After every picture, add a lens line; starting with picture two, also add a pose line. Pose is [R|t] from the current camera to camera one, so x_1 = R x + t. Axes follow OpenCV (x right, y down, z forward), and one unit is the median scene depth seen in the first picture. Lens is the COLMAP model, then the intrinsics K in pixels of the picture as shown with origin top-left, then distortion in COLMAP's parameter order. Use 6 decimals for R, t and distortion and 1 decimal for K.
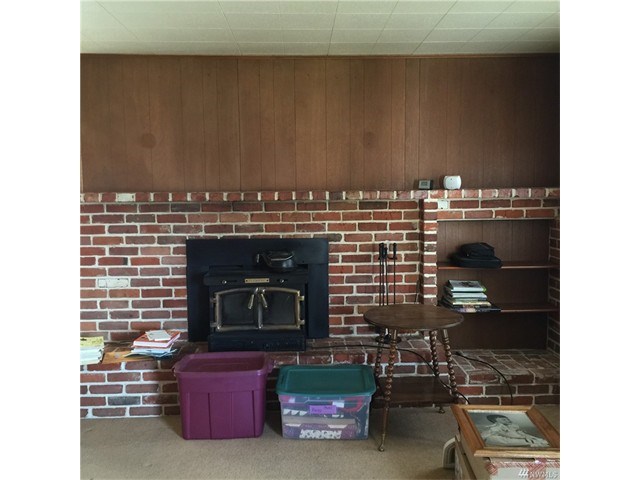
lens RADIAL K [[527.6, 0, 320.0], [0, 527.6, 240.0], [0, 0, 1]] dist [0.003287, 0.001386]
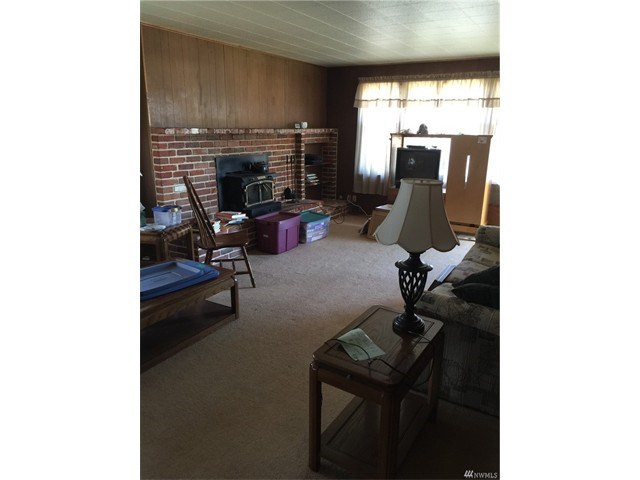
lens RADIAL K [[406.8, 0, 320.0], [0, 406.8, 240.0], [0, 0, 1]] dist [0.032168, -0.045109]
pose [[0.558741, -0.205883, 0.803381, -1.149522], [0.059682, 0.976167, 0.208655, 0.003907], [-0.827192, -0.068636, 0.557711, -0.004457]]
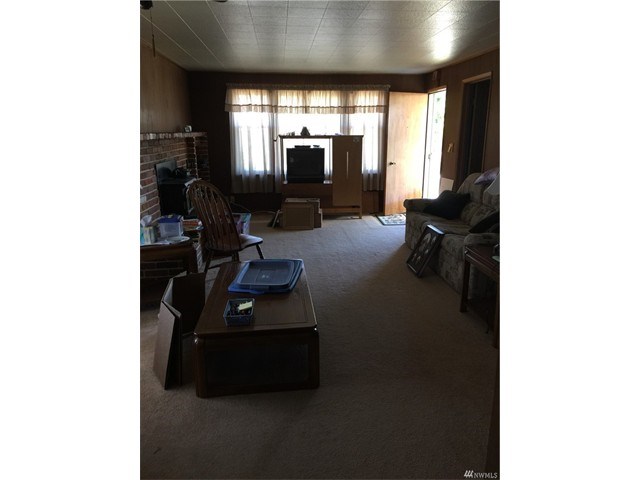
lens RADIAL K [[406.8, 0, 320.0], [0, 406.8, 240.0], [0, 0, 1]] dist [0.032168, -0.045109]
pose [[-0.059147, -0.244036, 0.967961, -1.476424], [0.096502, 0.963719, 0.248863, -0.038111], [-0.993574, 0.108130, -0.033451, 0.598821]]
